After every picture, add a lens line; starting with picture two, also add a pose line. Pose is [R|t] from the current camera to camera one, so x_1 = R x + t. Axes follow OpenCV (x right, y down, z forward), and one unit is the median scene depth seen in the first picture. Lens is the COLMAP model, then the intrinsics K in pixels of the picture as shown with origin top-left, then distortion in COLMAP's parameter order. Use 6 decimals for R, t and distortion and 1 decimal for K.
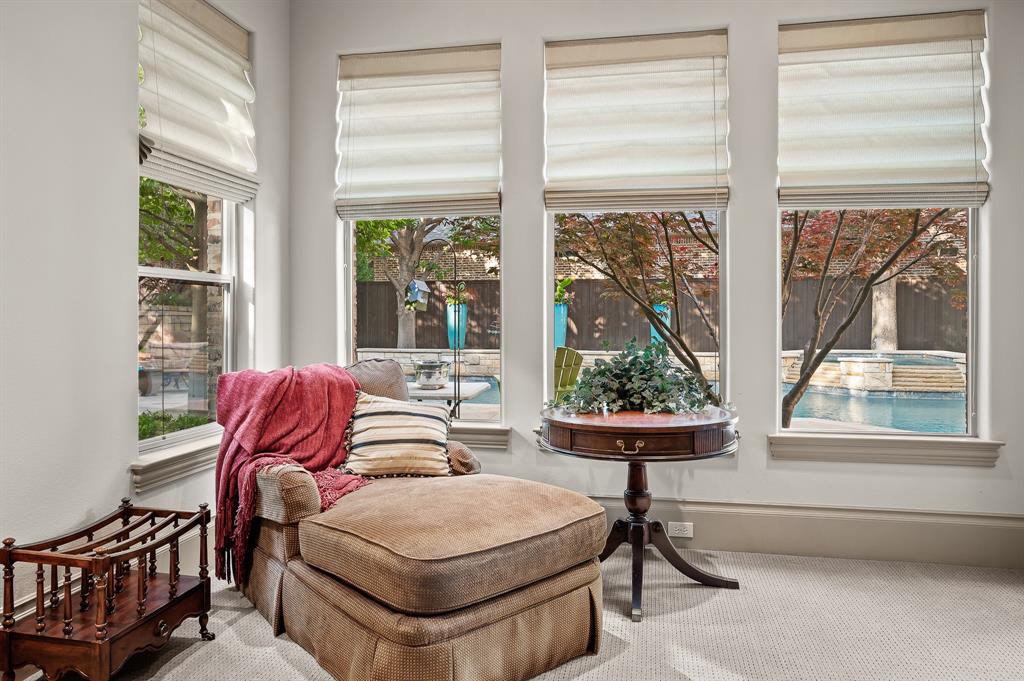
lens RADIAL K [[698.5, 0, 510.9], [0, 698.5, 330.8], [0, 0, 1]] dist [-0.003907, 0.002732]
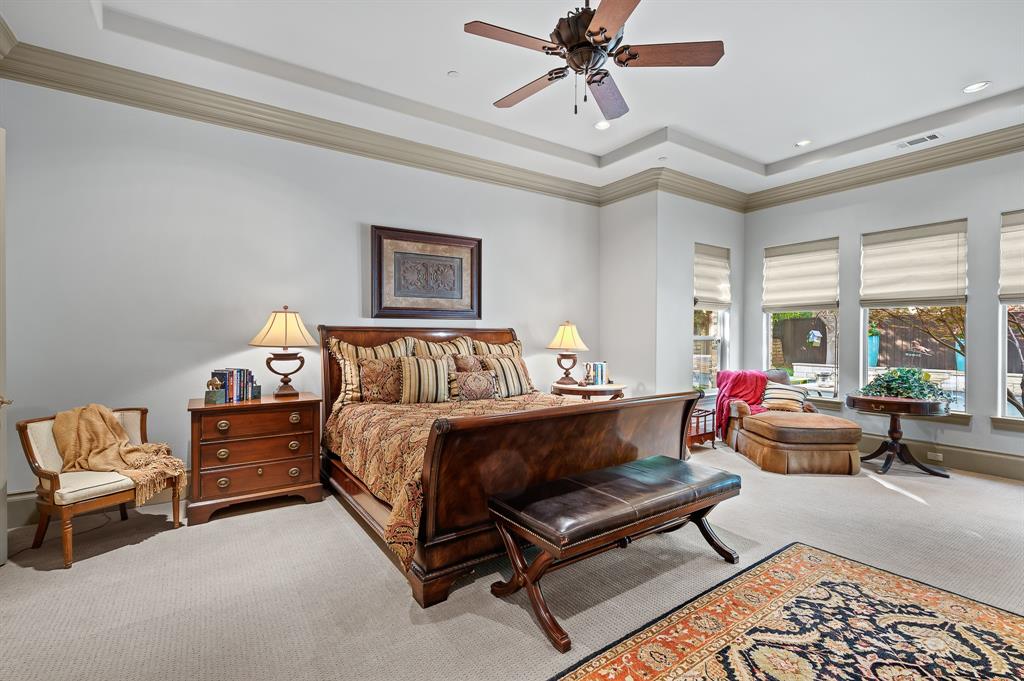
lens RADIAL K [[464.5, 0, 511.8], [0, 464.5, 335.6], [0, 0, 1]] dist [-0.001406, -0.000316]
pose [[0.706427, 0.001846, -0.707783, 0.378235], [-0.018233, 0.999712, -0.015590, -0.044657], [0.707551, 0.023918, 0.706258, -1.056336]]
